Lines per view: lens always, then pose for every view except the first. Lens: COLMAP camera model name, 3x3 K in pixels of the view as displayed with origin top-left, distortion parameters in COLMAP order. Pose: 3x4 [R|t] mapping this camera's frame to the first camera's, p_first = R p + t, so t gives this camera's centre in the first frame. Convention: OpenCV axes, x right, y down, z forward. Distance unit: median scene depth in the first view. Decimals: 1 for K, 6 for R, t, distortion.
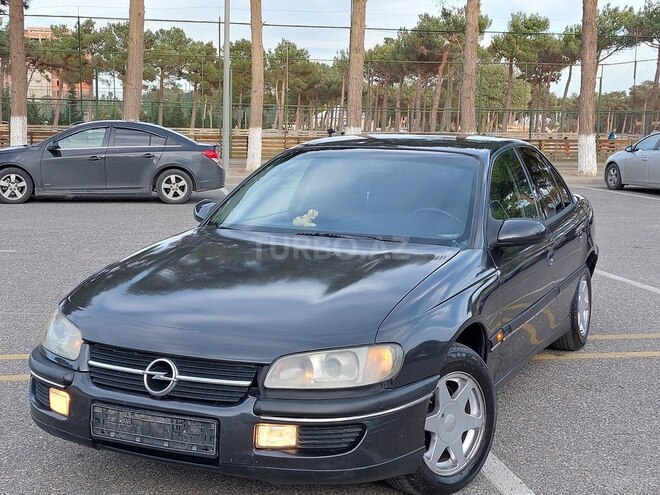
lens RADIAL K [[933.1, 0, 335.8], [0, 933.1, 248.3], [0, 0, 1]] dist [0.213118, -0.712977]
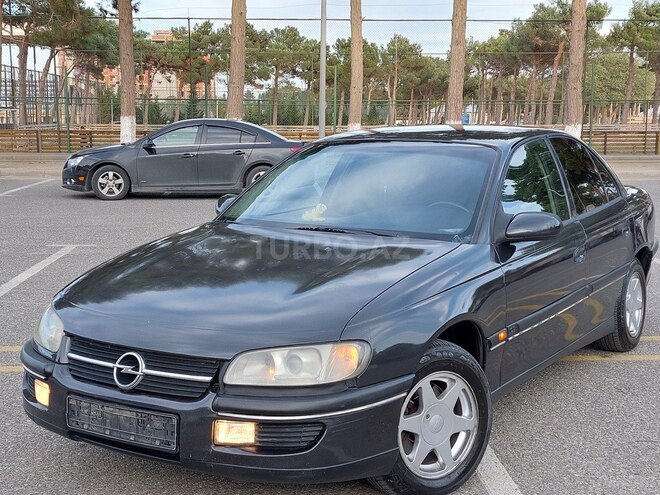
lens RADIAL K [[933.4, 0, 330.0], [0, 933.4, 247.5], [0, 0, 1]] dist [0.185050, -0.475150]
pose [[0.991279, 0.003380, -0.131738, 0.126554], [-0.002906, 0.999989, 0.003790, 0.000999], [0.131749, -0.003374, 0.991277, 0.027661]]
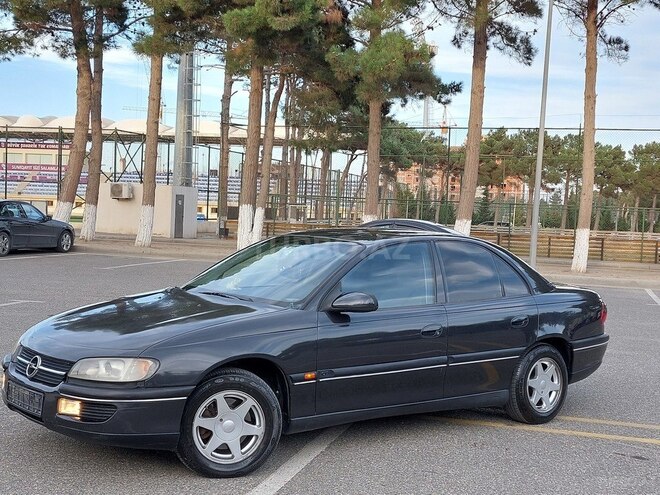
lens RADIAL K [[933.1, 0, 335.8], [0, 933.1, 248.3], [0, 0, 1]] dist [0.213118, -0.712977]
pose [[0.895524, 0.037724, -0.443412, 0.797820], [-0.084712, 0.992632, -0.086638, 0.025587], [0.436877, 0.115149, 0.892121, -0.201602]]
